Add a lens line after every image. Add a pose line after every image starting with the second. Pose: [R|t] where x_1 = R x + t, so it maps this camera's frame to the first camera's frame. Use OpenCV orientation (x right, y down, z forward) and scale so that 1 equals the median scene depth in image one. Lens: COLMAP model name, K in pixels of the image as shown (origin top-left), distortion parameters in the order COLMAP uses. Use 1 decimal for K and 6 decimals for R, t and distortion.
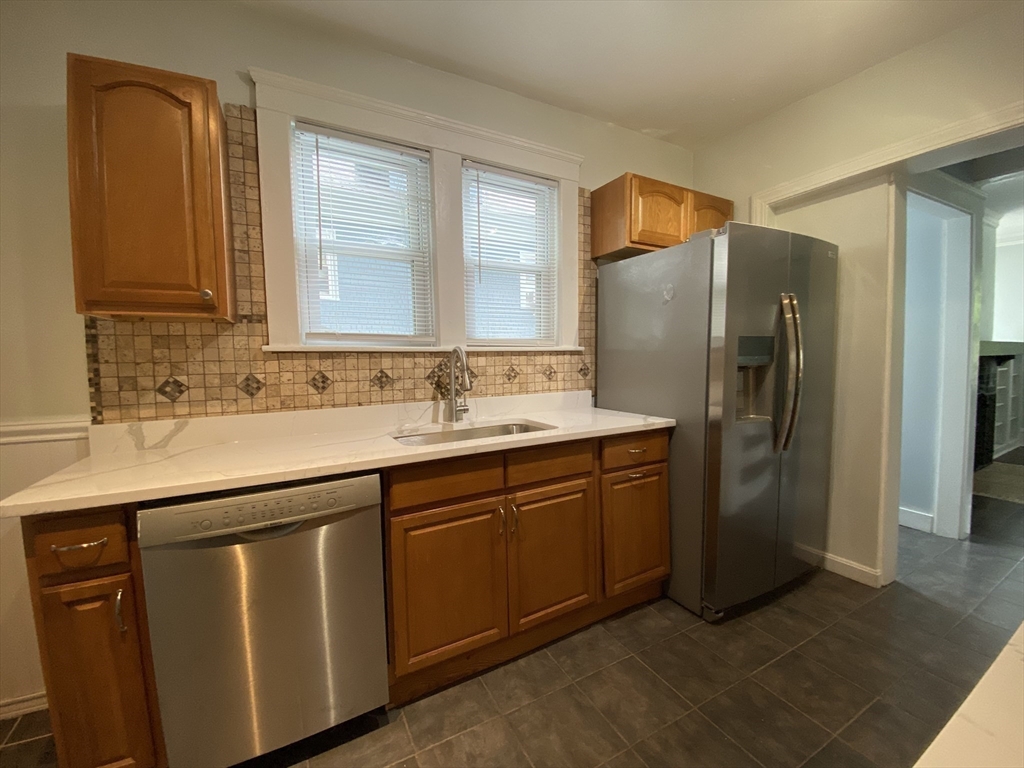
lens RADIAL K [[414.3, 0, 519.5], [0, 414.3, 385.1], [0, 0, 1]] dist [0.000412, -0.003742]
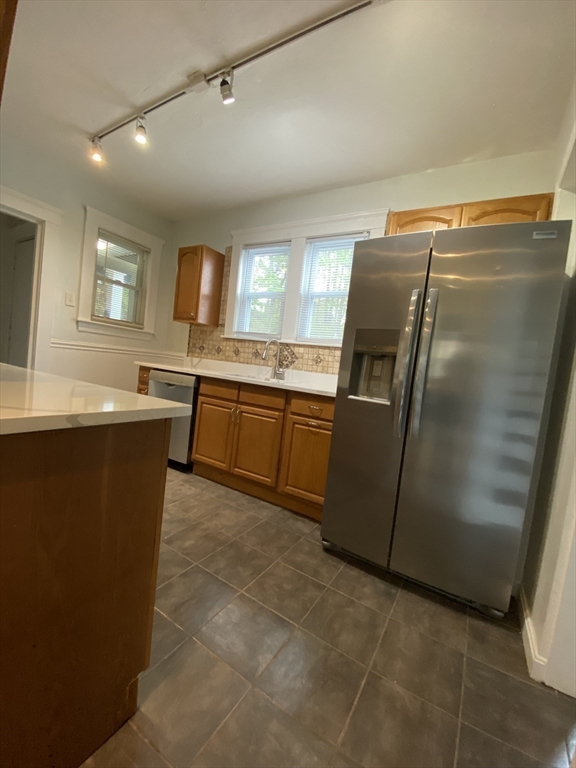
lens RADIAL K [[310.7, 0, 294.6], [0, 310.7, 389.2], [0, 0, 1]] dist [0.000412, -0.003742]
pose [[0.505116, 0.139123, -0.851765, 1.274030], [-0.183731, 0.981633, 0.051379, 0.052936], [0.843268, 0.130544, 0.521399, 0.374329]]
